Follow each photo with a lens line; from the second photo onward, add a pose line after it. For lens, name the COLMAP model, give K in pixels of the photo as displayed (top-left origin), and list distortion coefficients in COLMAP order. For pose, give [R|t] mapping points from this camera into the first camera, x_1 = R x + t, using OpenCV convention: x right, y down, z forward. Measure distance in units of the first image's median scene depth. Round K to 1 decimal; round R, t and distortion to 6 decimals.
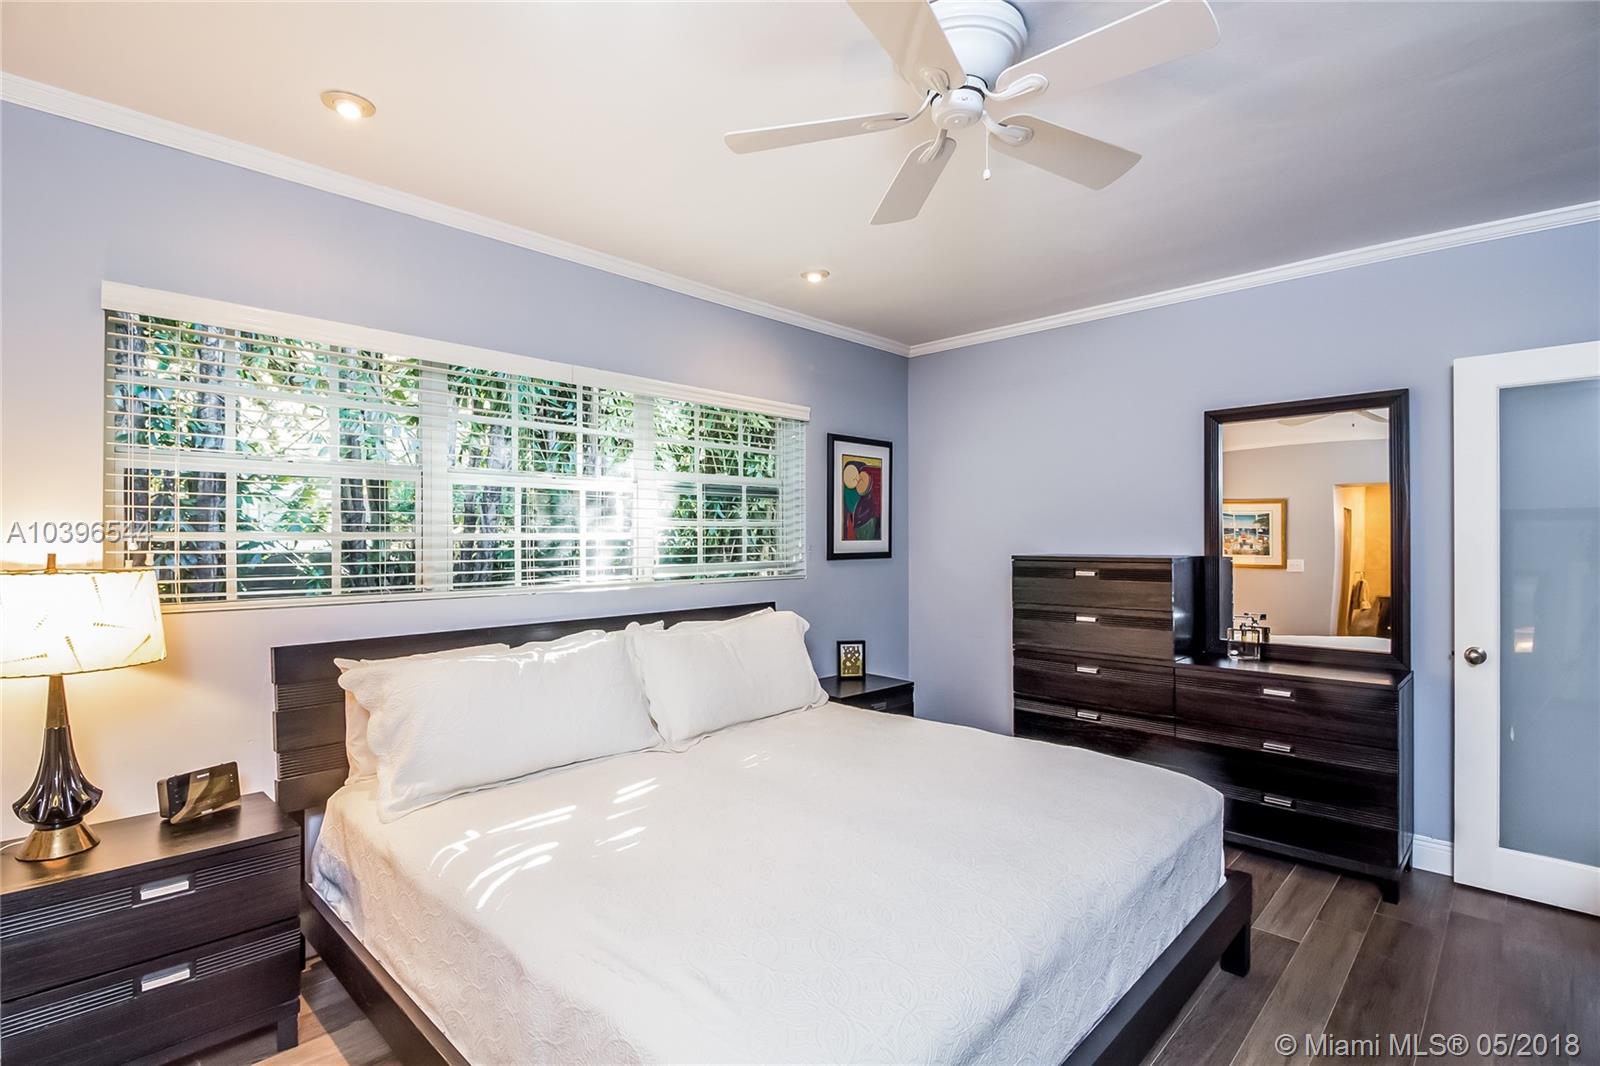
lens RADIAL K [[750.5, 0, 800.0], [0, 750.5, 533.0], [0, 0, 1]] dist [-0.019337, -0.000506]
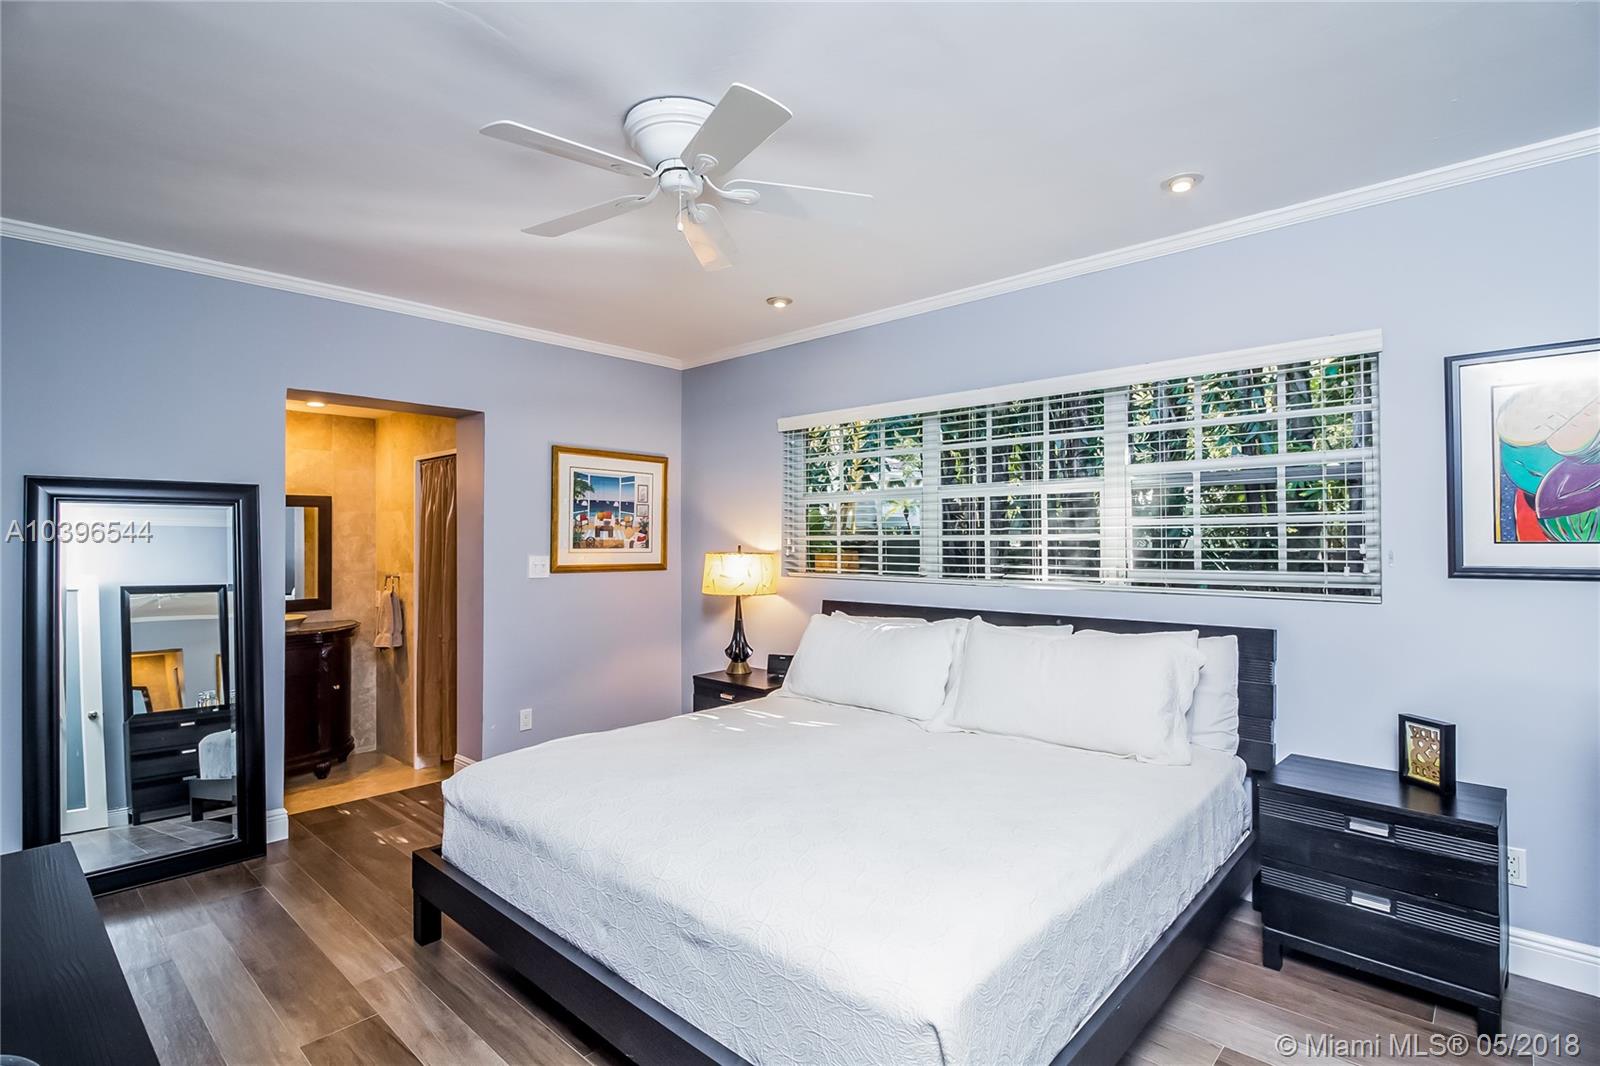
lens RADIAL K [[765.7, 0, 800.0], [0, 765.7, 533.0], [0, 0, 1]] dist [0.019301, -0.011988]
pose [[0.006555, -0.003463, -0.999973, 0.782431], [0.011954, 0.999923, -0.003384, -0.002254], [0.999907, -0.011932, 0.006596, 0.629309]]
